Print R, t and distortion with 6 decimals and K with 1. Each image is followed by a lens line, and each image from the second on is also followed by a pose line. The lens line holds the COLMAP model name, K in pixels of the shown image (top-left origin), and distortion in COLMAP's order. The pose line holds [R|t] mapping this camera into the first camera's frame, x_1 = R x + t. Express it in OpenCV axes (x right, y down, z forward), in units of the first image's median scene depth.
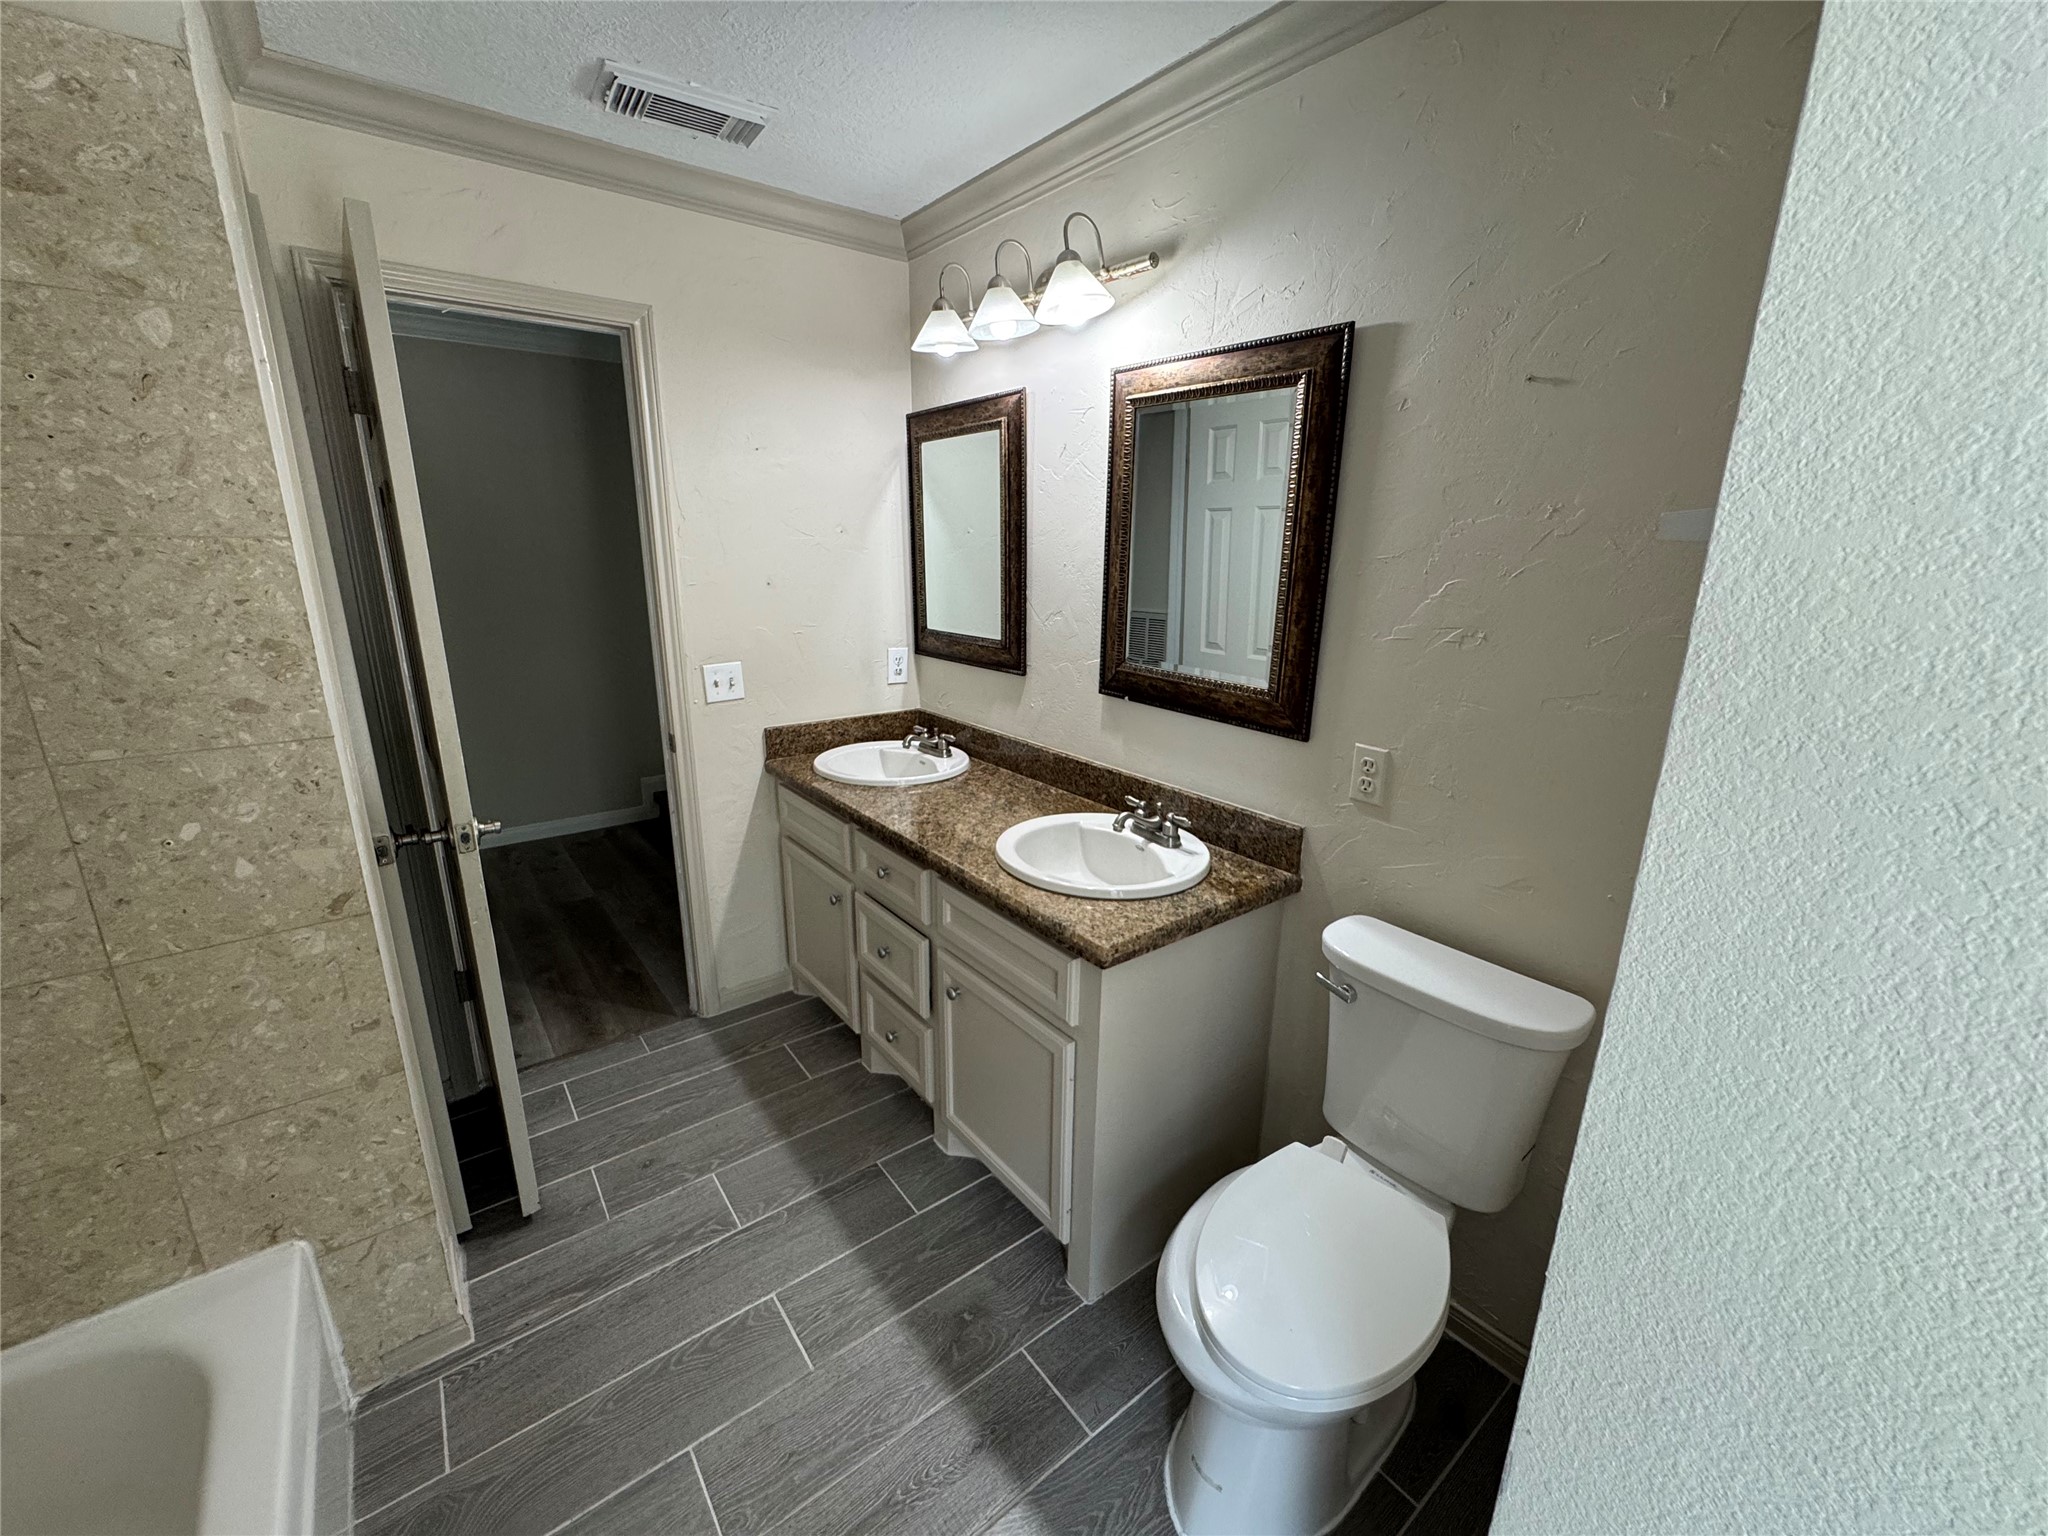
lens RADIAL K [[819.8, 0, 1022.5], [0, 819.8, 759.5], [0, 0, 1]] dist [-0.003680, 0.000678]
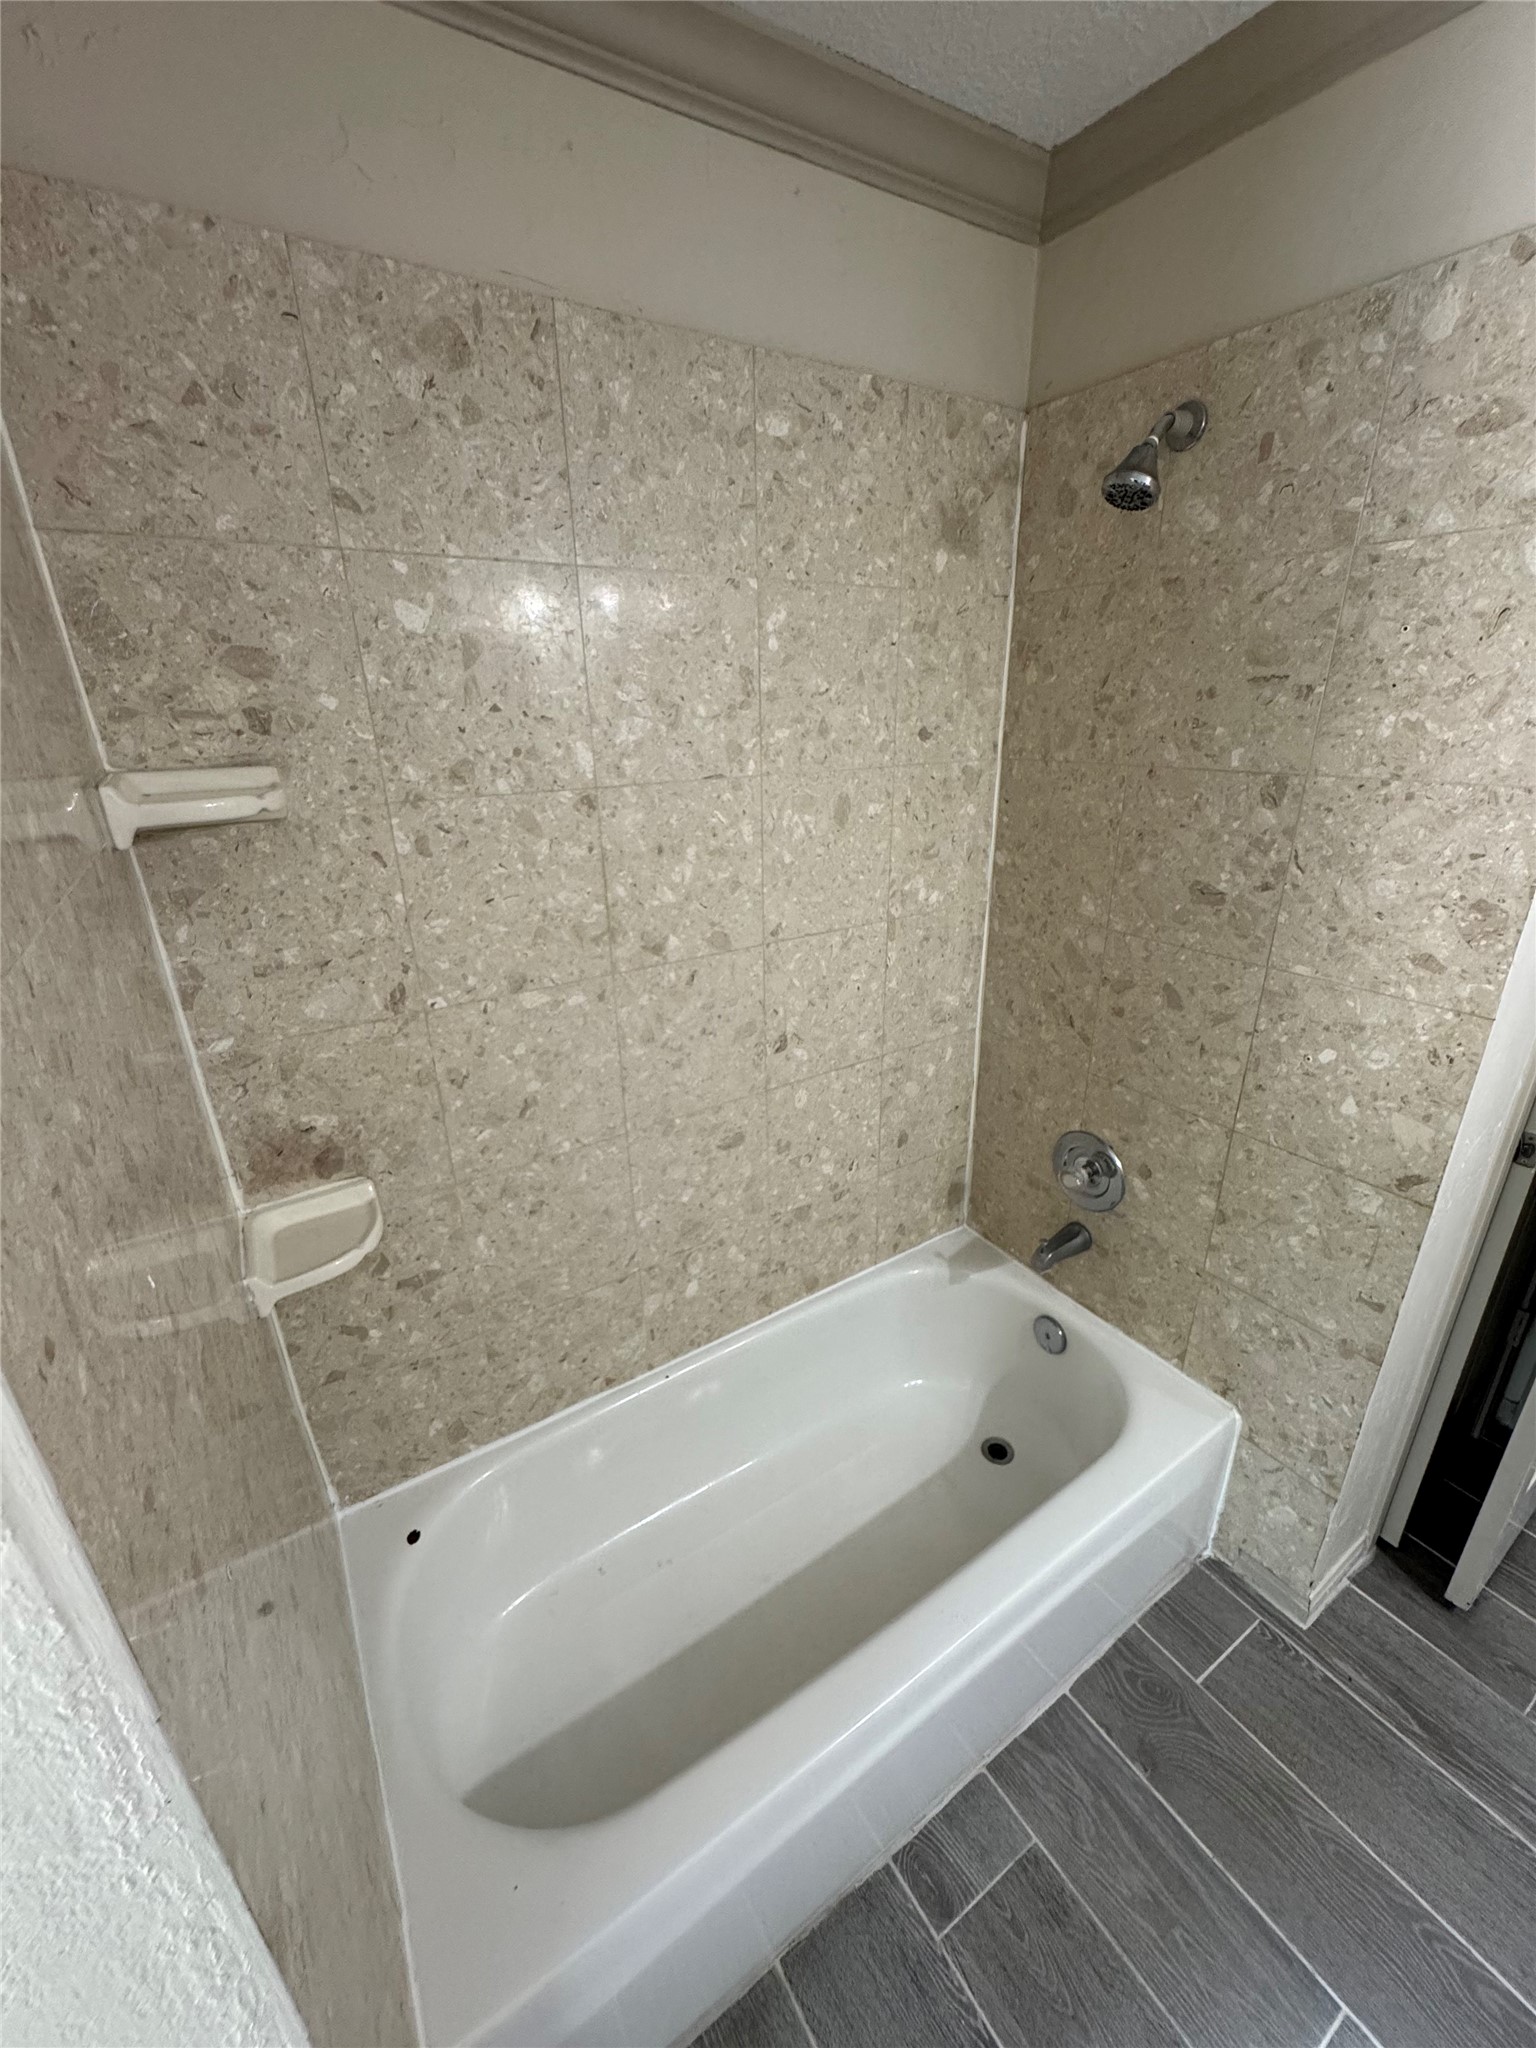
lens RADIAL K [[819.8, 0, 770.1], [0, 819.8, 1024.7], [0, 0, 1]] dist [-0.003680, 0.000678]
pose [[-0.082672, 0.354664, -0.931332, 0.026828], [-0.238923, 0.900223, 0.364026, -0.156424], [0.967513, 0.252612, 0.010314, 0.255327]]
